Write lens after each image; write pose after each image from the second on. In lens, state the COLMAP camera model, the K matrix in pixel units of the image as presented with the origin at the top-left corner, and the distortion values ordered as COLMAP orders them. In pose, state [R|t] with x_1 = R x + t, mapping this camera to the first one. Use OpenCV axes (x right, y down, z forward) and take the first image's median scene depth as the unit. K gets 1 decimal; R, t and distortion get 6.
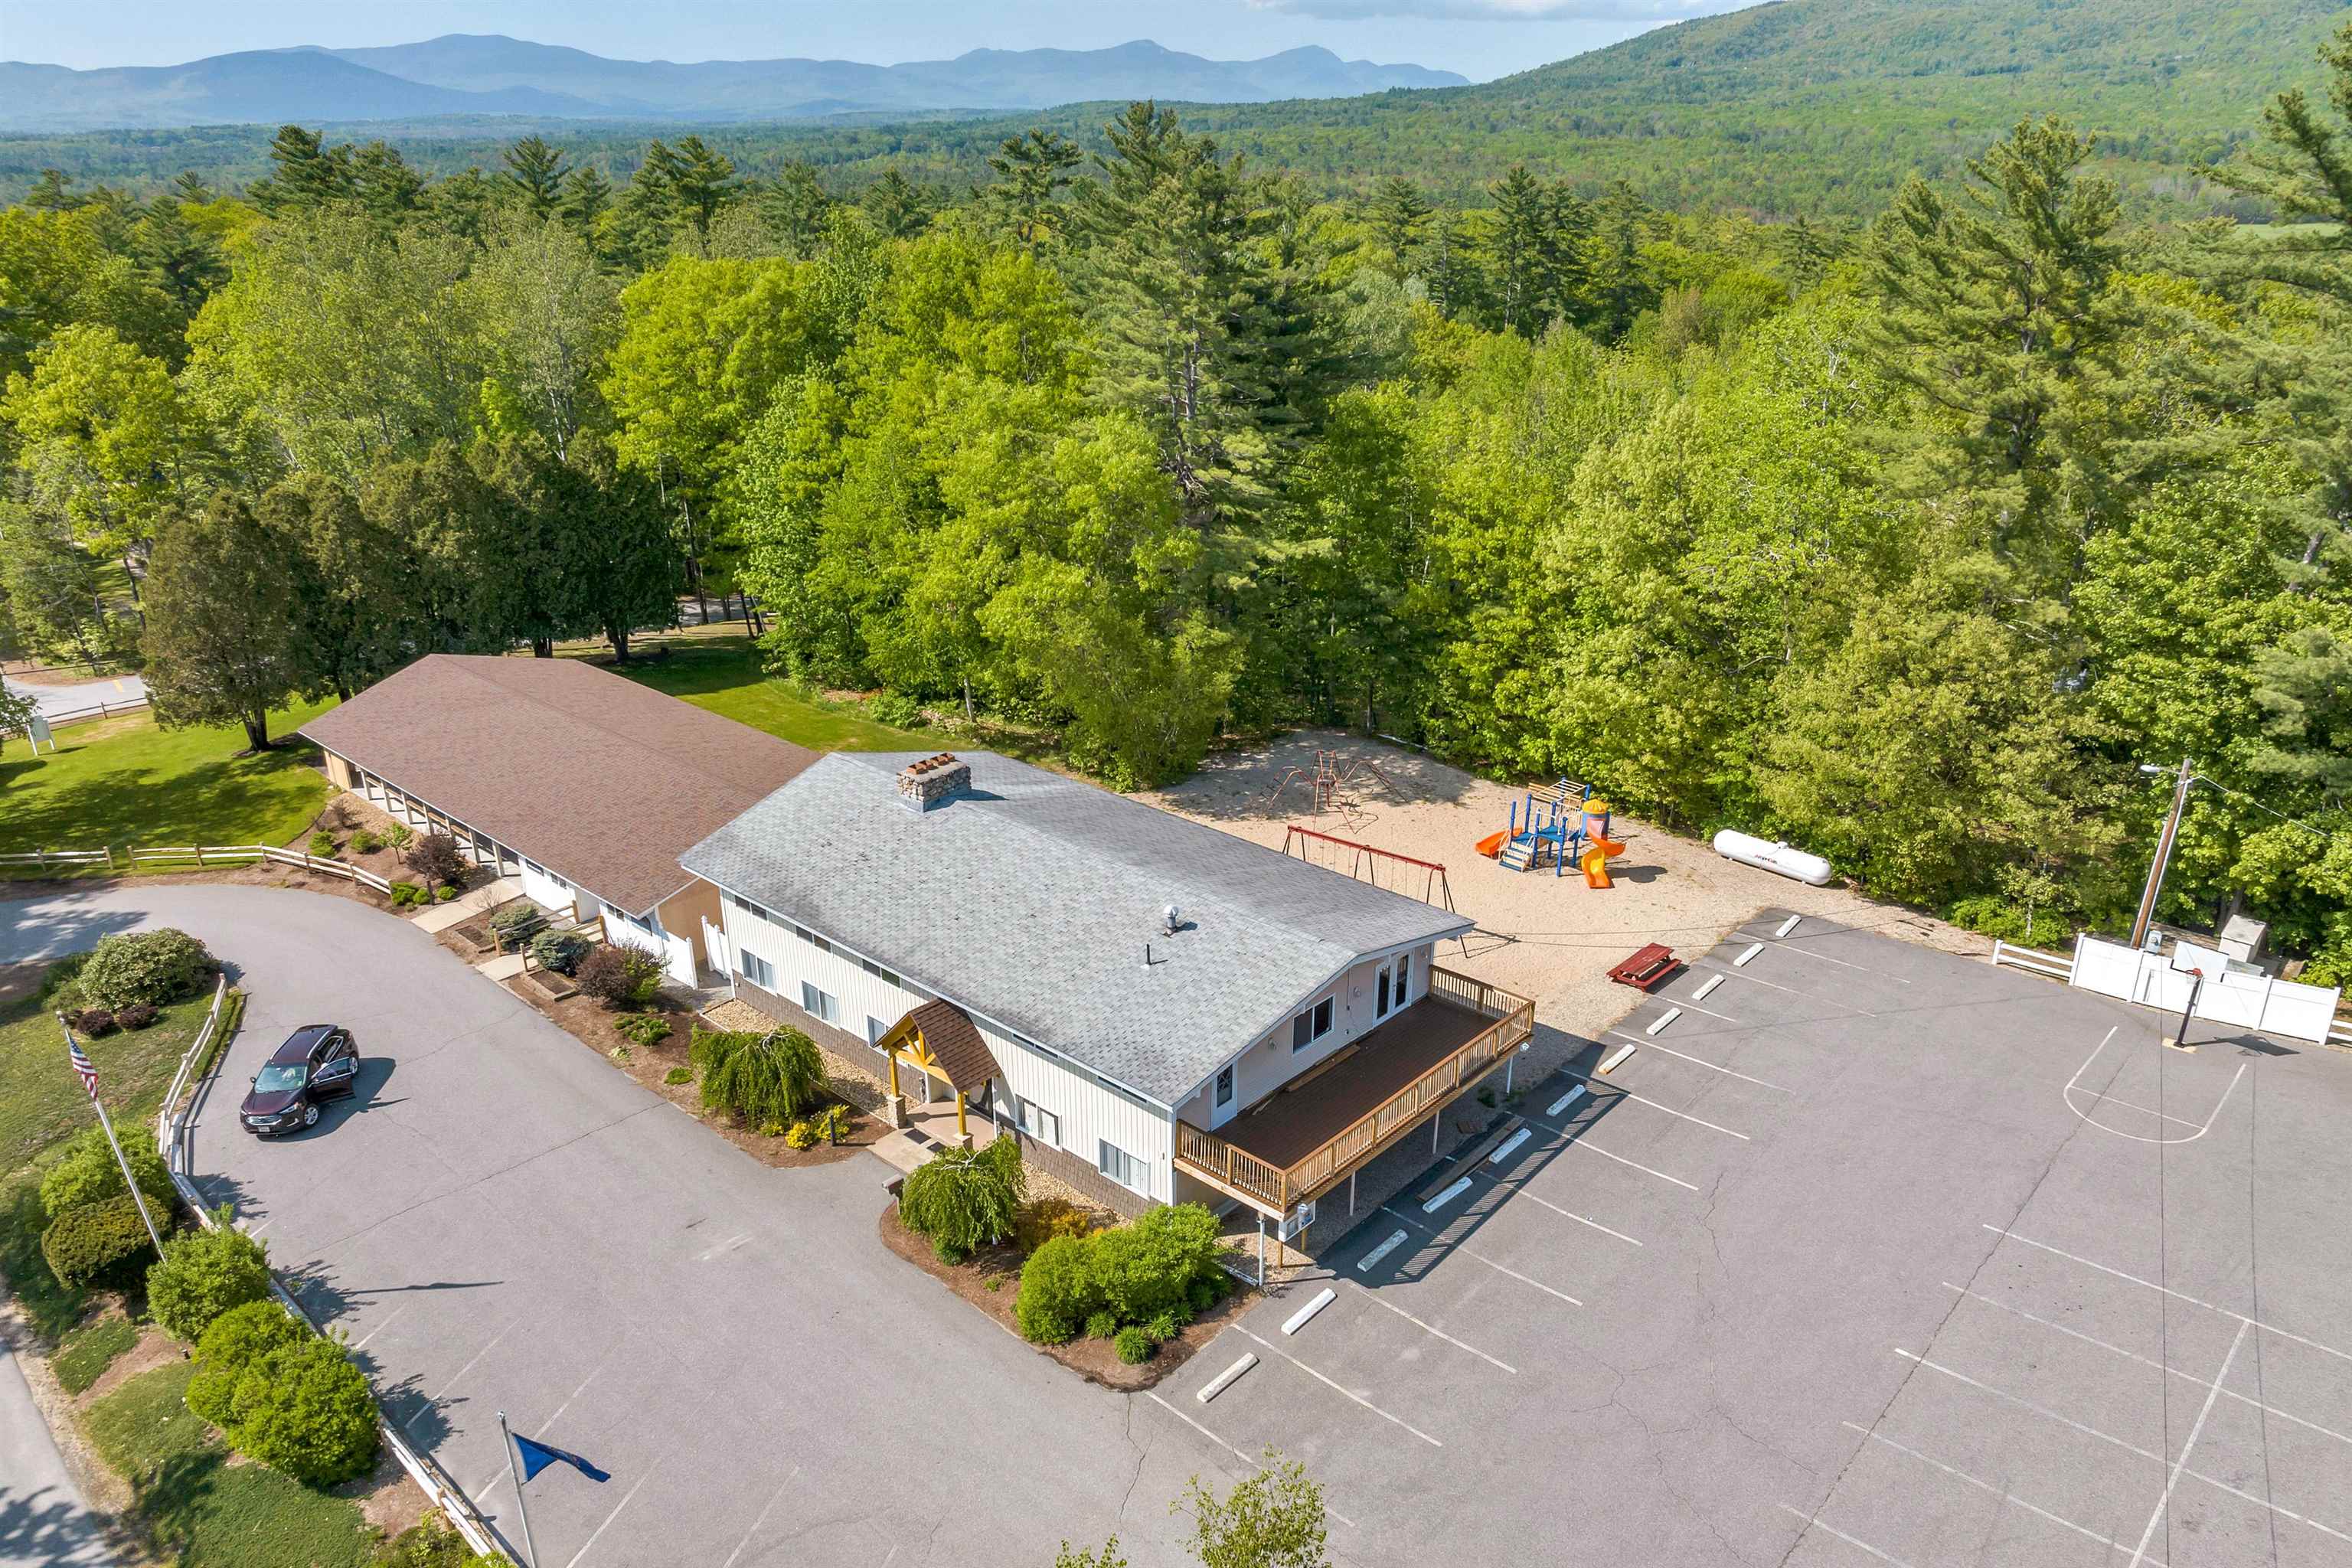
lens RADIAL K [[1681.5, 0, 1164.0], [0, 1681.5, 780.8], [0, 0, 1]] dist [-0.054182, -0.001672]
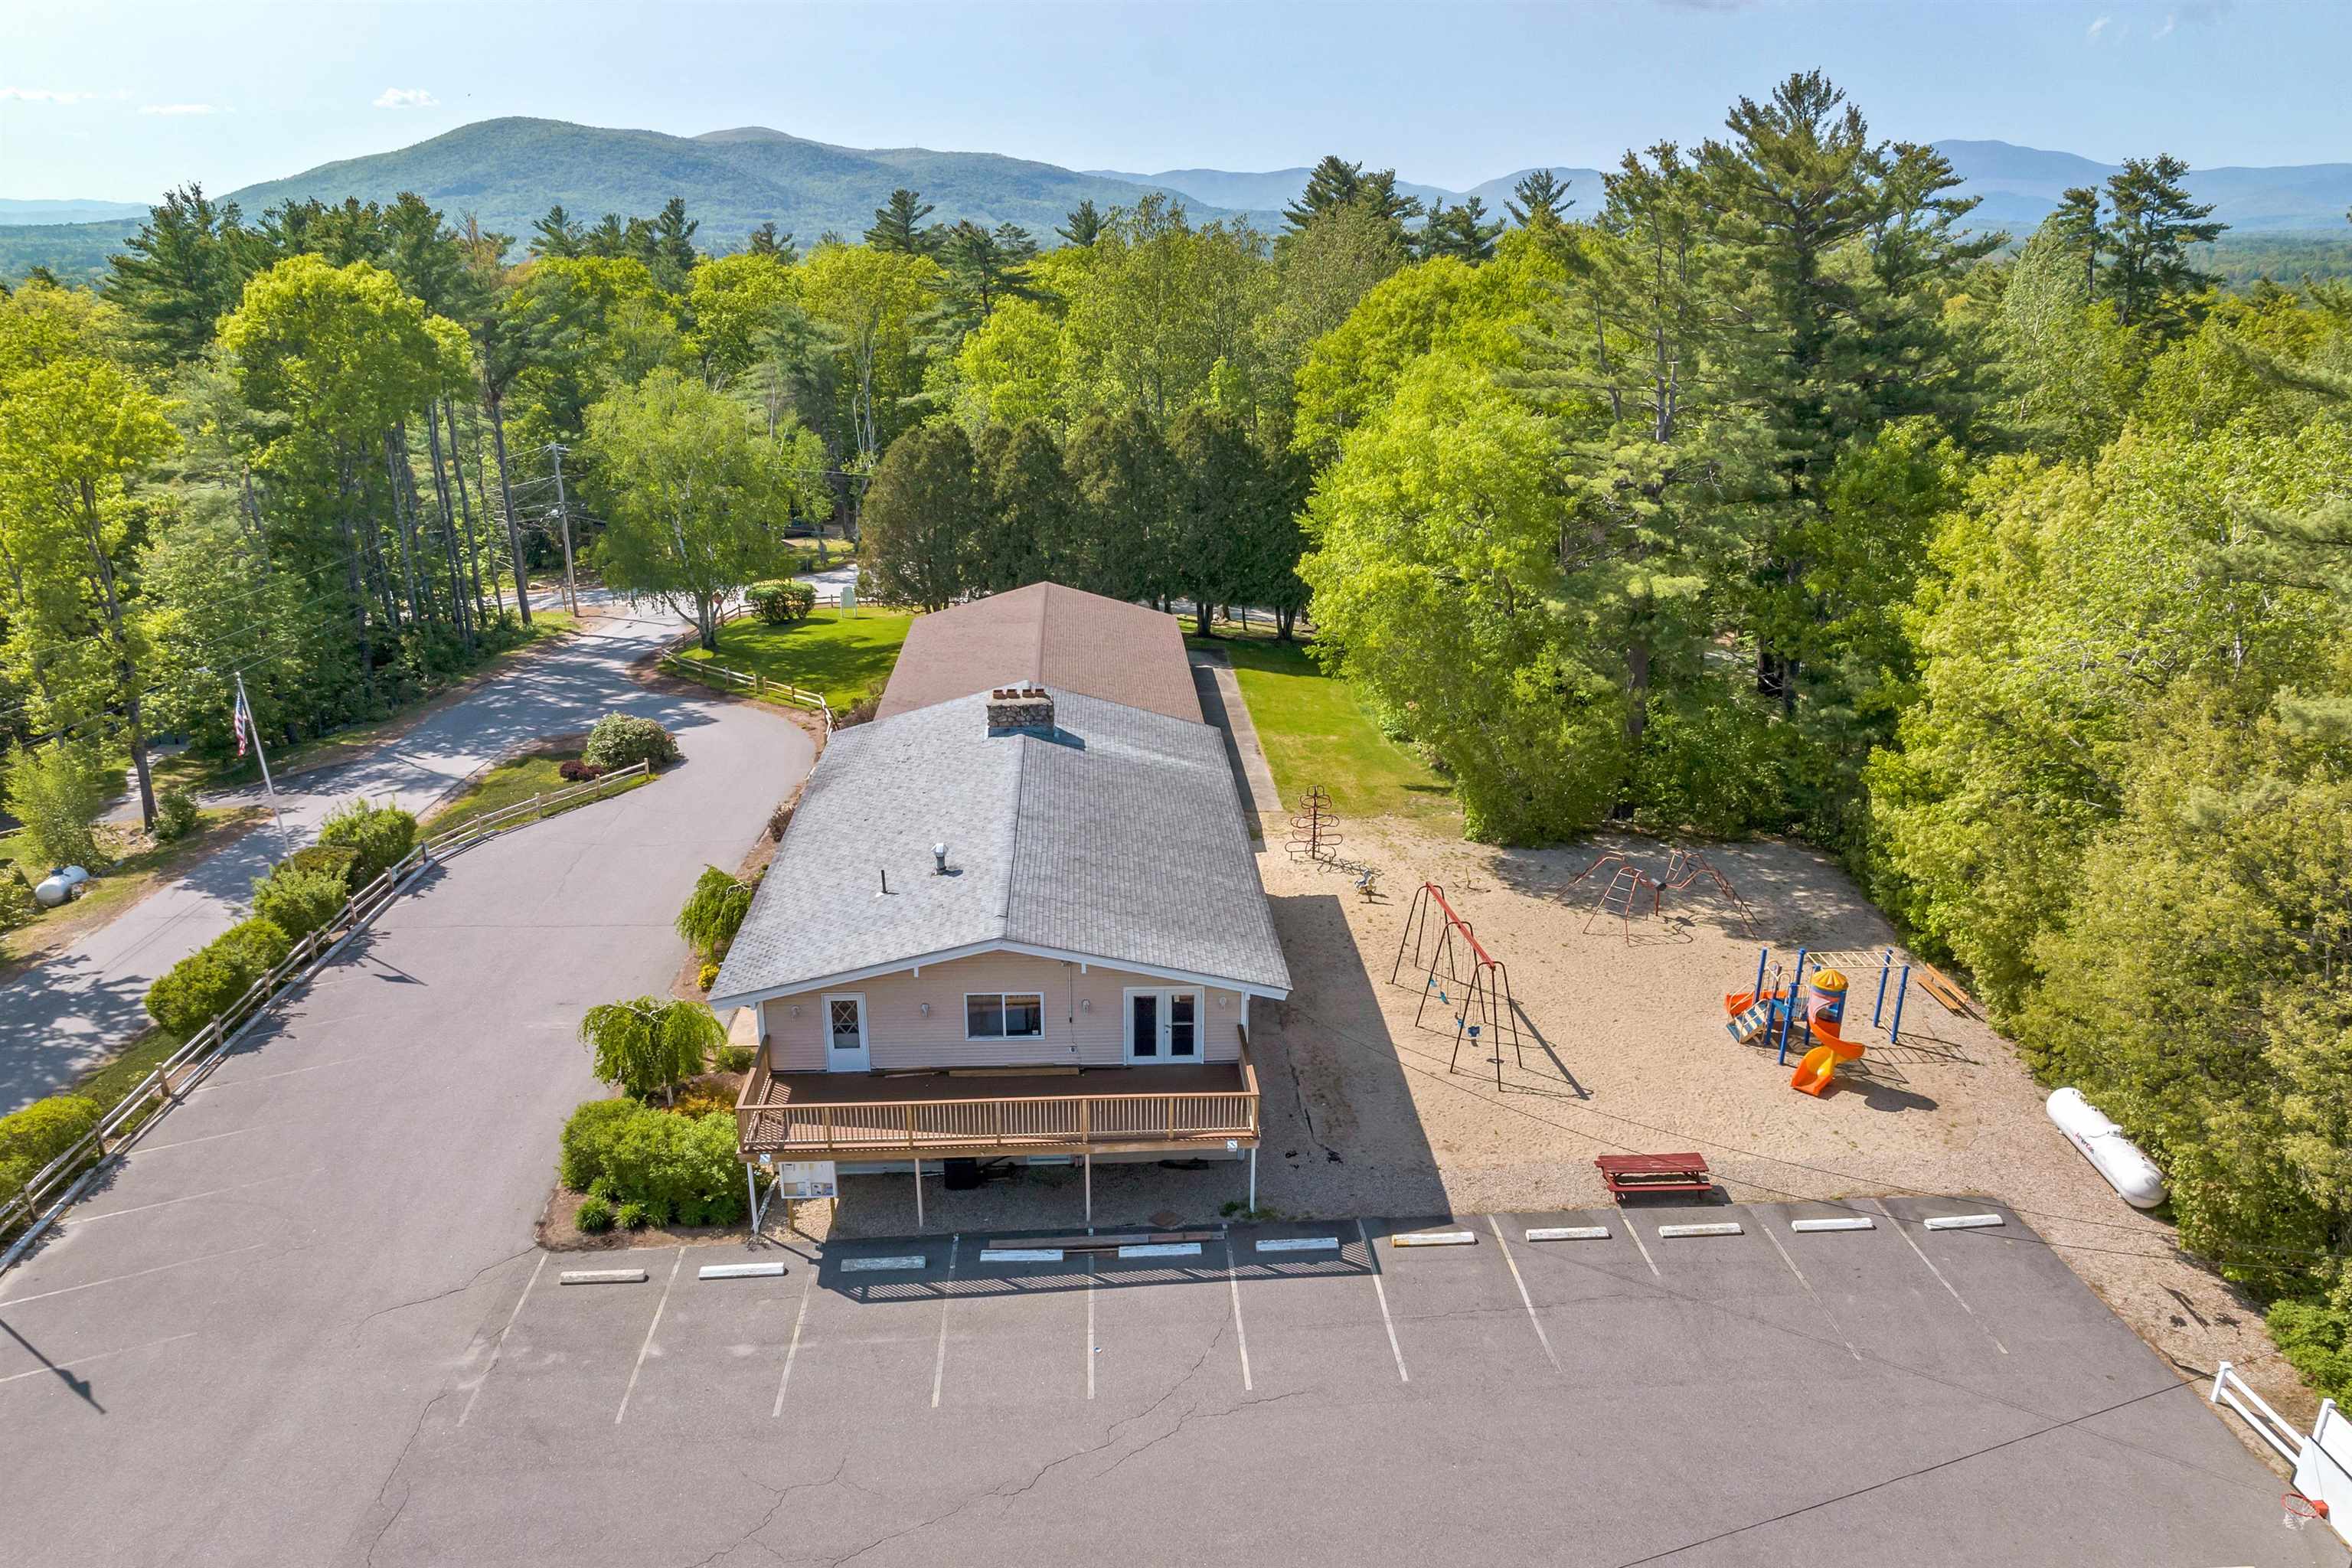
lens RADIAL K [[1681.5, 0, 1175.2], [0, 1681.5, 789.9], [0, 0, 1]] dist [-0.054182, -0.001672]
pose [[0.729994, 0.231389, -0.643093, 0.537215], [-0.263258, 0.963538, 0.047854, -0.025124], [0.630717, 0.134366, 0.764292, 0.296220]]
